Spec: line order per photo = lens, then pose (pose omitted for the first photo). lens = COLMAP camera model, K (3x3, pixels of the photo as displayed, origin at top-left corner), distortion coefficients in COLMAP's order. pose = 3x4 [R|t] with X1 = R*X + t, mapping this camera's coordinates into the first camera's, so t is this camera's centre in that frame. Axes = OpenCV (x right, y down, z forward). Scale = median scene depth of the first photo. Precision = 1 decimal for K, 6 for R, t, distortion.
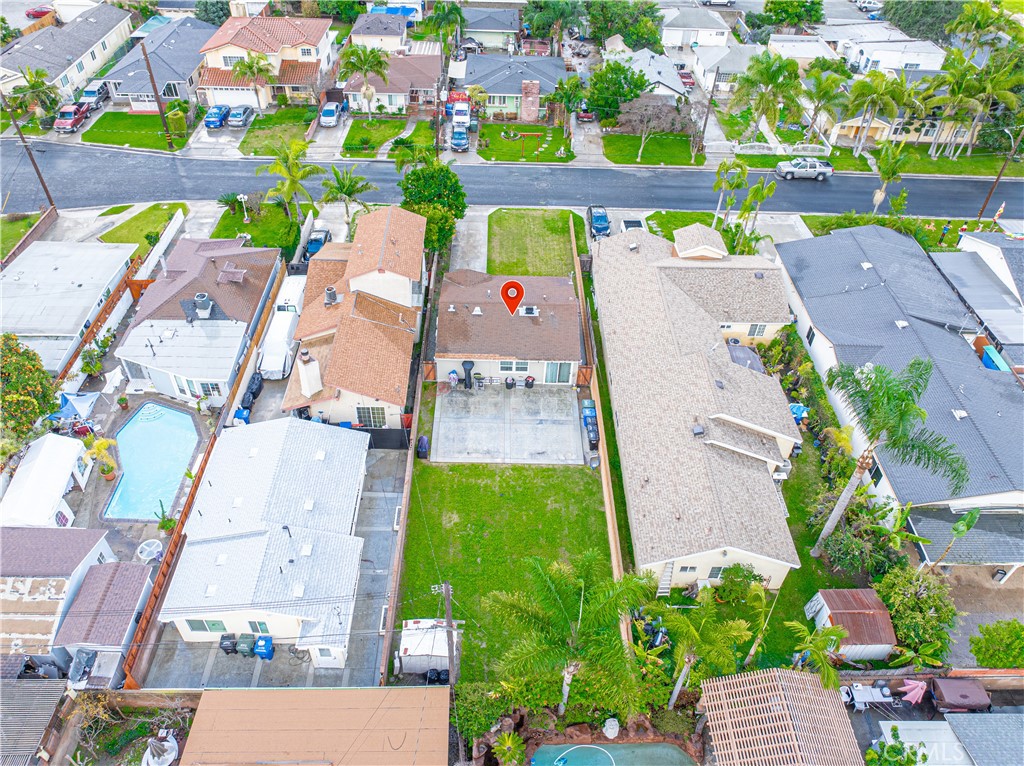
lens RADIAL K [[728.9, 0, 512.0], [0, 728.9, 383.0], [0, 0, 1]] dist [-0.057505, 0.029709]
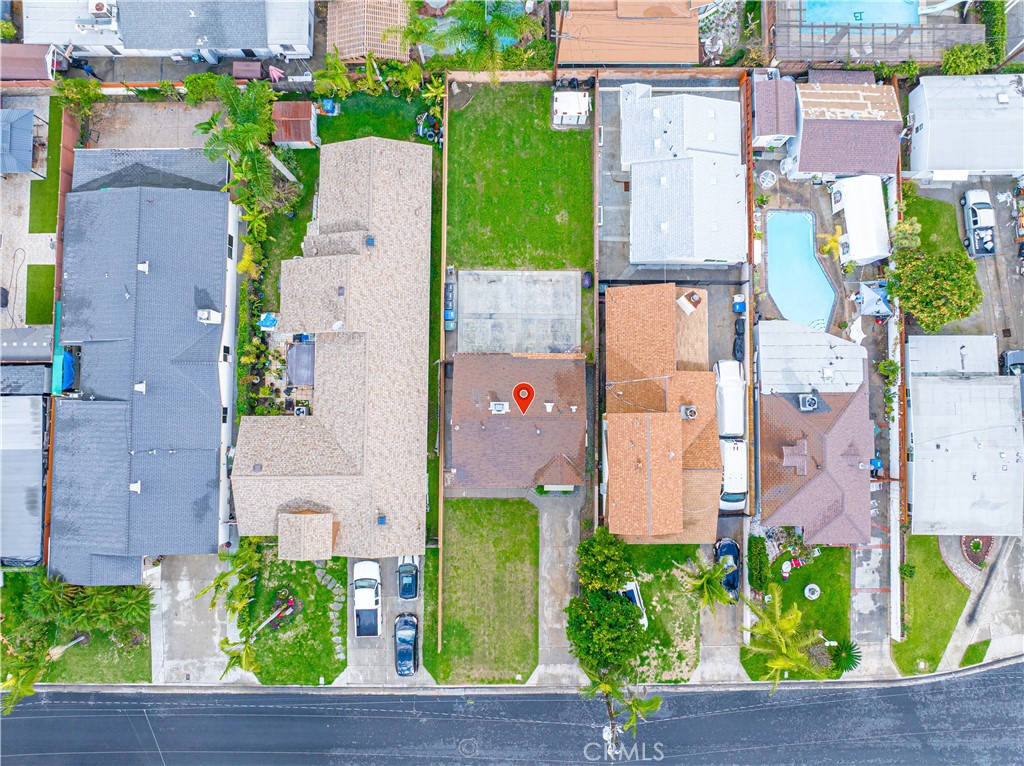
lens RADIAL K [[728.9, 0, 512.0], [0, 728.9, 383.0], [0, 0, 1]] dist [-0.057505, 0.029709]
pose [[-0.999144, -0.017034, -0.037698, 0.046608], [-0.017585, -0.649965, 0.759760, -0.890198], [-0.037444, 0.759773, 0.649110, 0.305979]]
